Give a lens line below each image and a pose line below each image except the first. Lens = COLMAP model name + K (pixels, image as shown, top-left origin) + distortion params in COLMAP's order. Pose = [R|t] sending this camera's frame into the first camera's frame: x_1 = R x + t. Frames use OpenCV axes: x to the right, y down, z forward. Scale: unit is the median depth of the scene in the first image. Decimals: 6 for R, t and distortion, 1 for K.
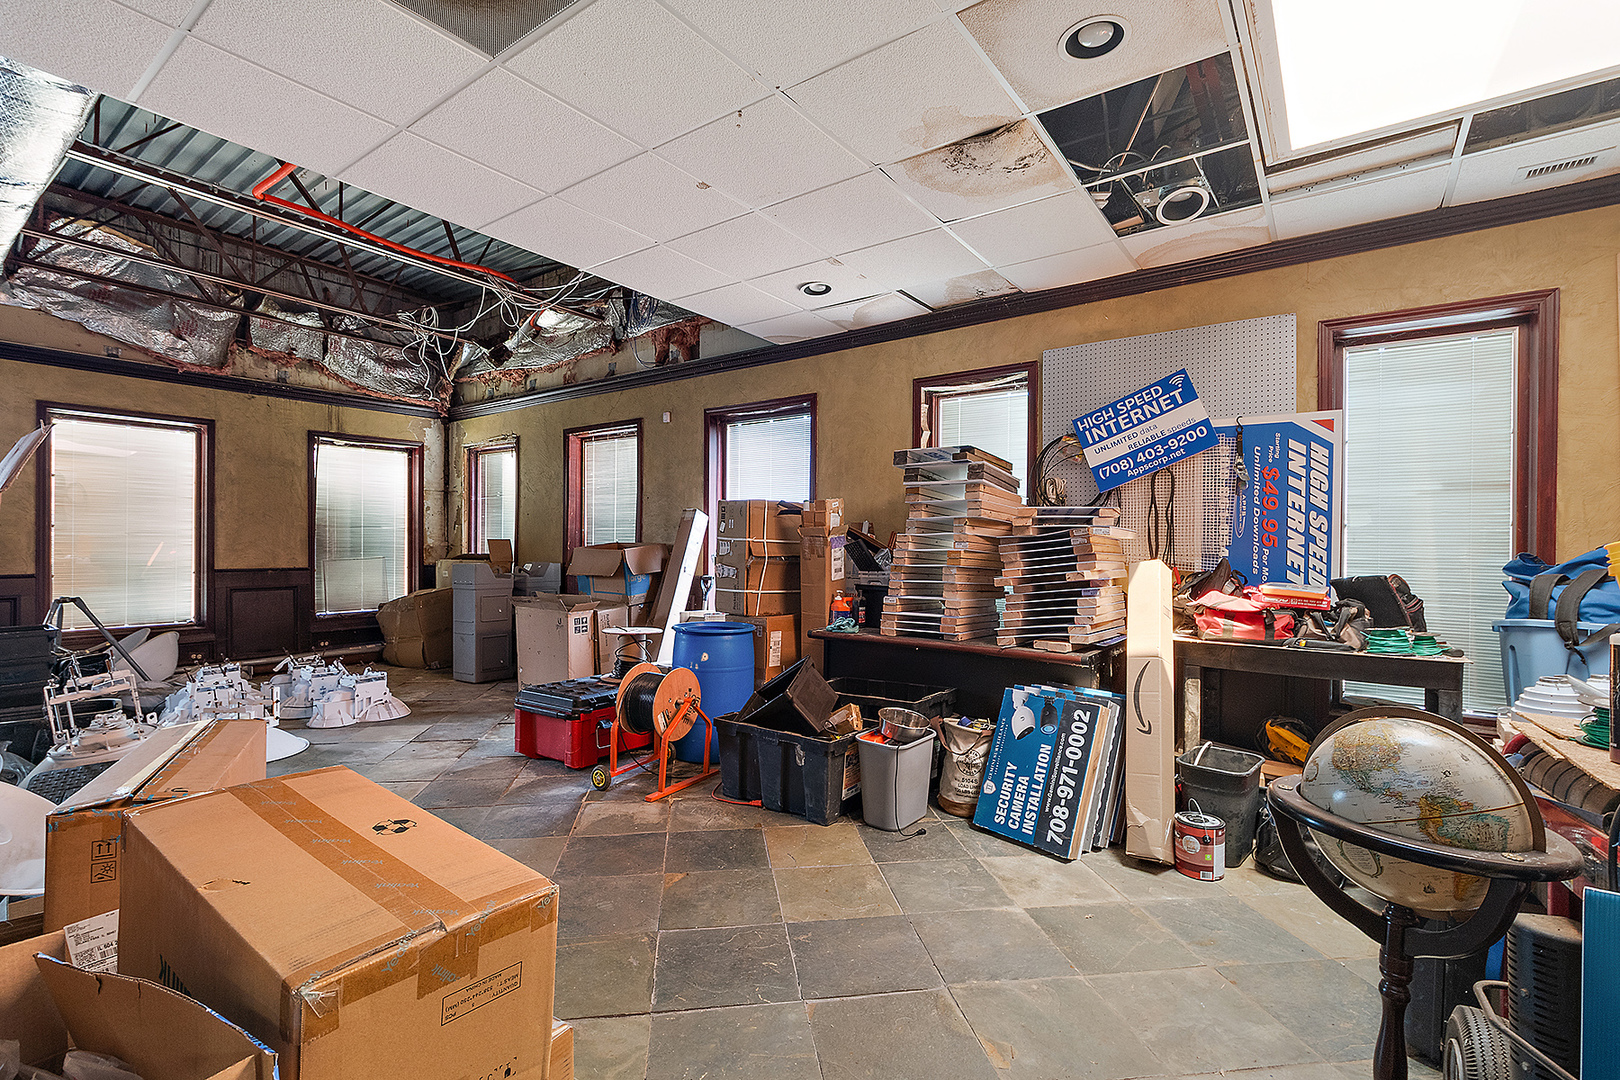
lens RADIAL K [[734.2, 0, 812.2], [0, 734.2, 543.9], [0, 0, 1]] dist [-0.003833, -0.000193]
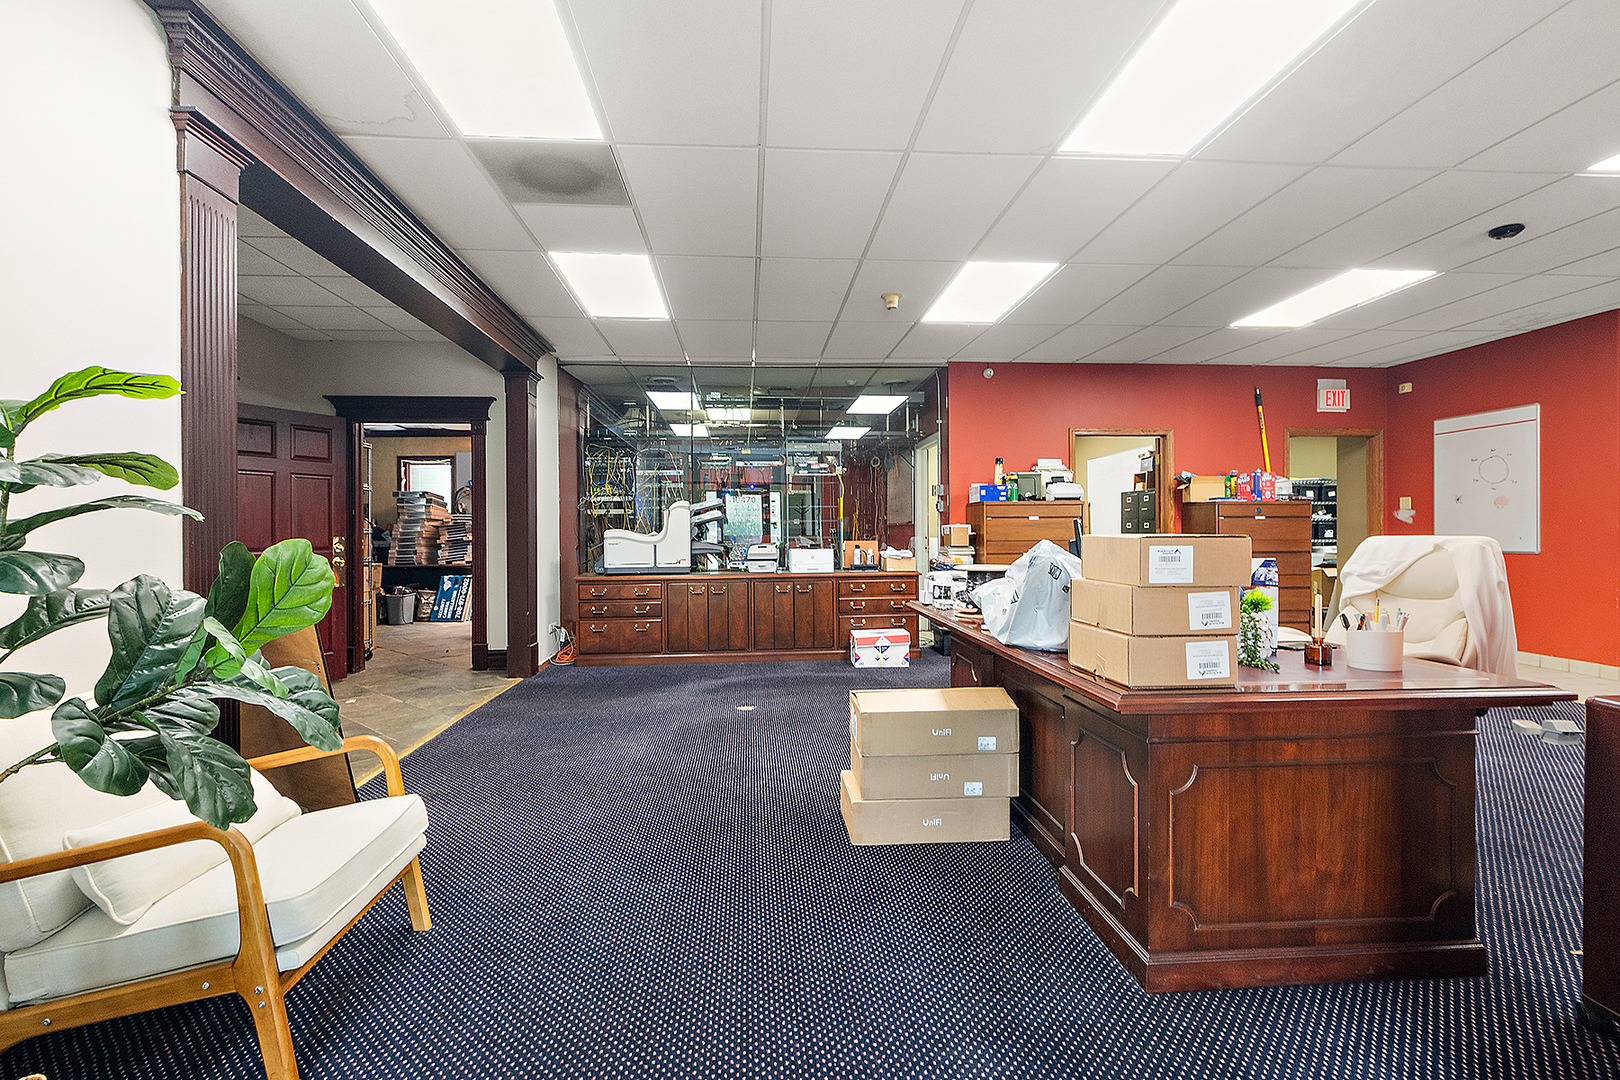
lens RADIAL K [[734.2, 0, 811.5], [0, 734.2, 529.7], [0, 0, 1]] dist [-0.003833, -0.000193]
pose [[0.754764, -0.007695, 0.655951, -0.470920], [0.009141, 0.999957, 0.001212, 0.013949], [-0.655933, 0.005081, 0.754802, -1.896221]]
